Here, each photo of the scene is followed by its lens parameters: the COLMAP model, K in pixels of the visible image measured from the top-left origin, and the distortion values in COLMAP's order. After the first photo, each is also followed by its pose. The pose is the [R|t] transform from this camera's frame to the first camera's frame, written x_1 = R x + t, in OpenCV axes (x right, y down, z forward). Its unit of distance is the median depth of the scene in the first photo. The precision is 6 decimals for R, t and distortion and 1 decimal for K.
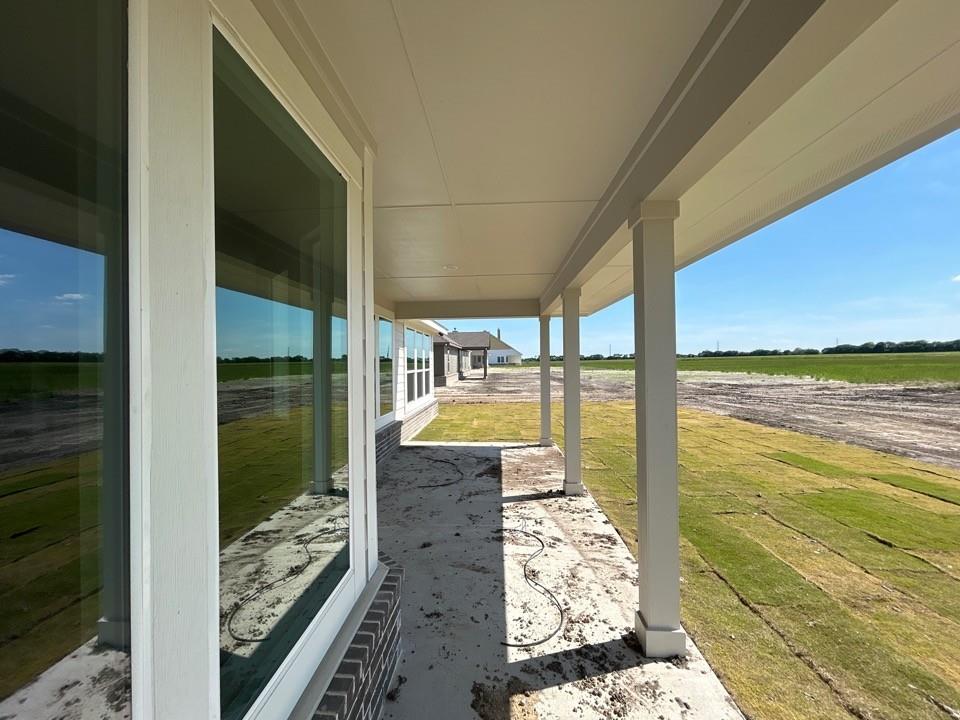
lens RADIAL K [[393.3, 0, 487.8], [0, 393.3, 360.1], [0, 0, 1]] dist [-0.003535, -0.000010]
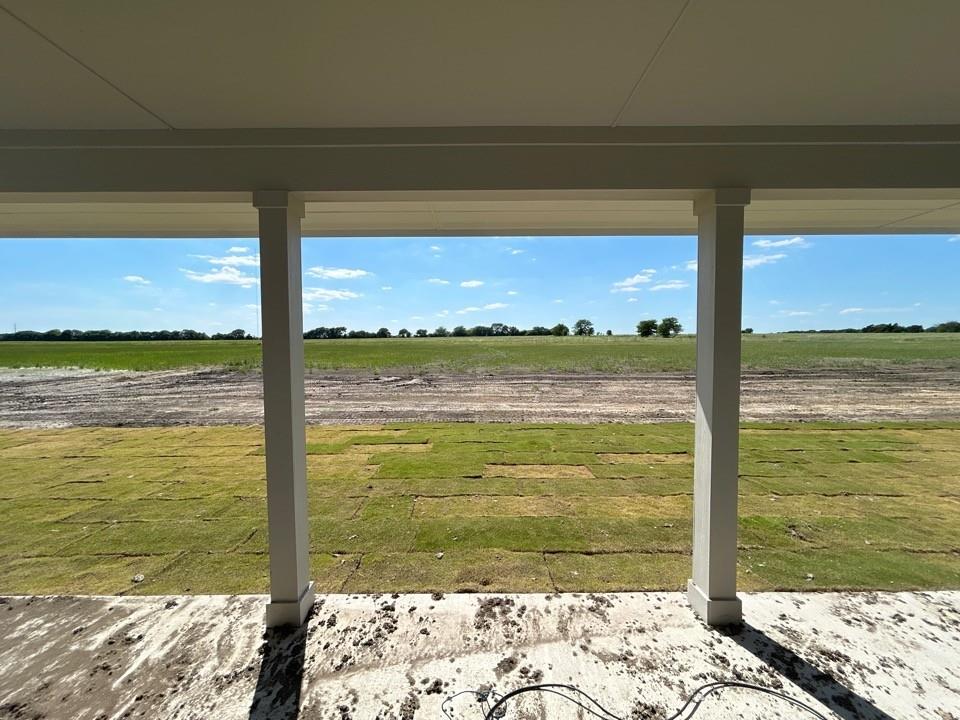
lens RADIAL K [[393.3, 0, 482.4], [0, 393.3, 360.9], [0, 0, 1]] dist [-0.003535, -0.000010]
pose [[-0.040980, -0.033187, 0.998609, -0.348622], [0.001868, 0.999444, 0.033291, 0.014812], [-0.999158, 0.003229, -0.040895, 1.041113]]
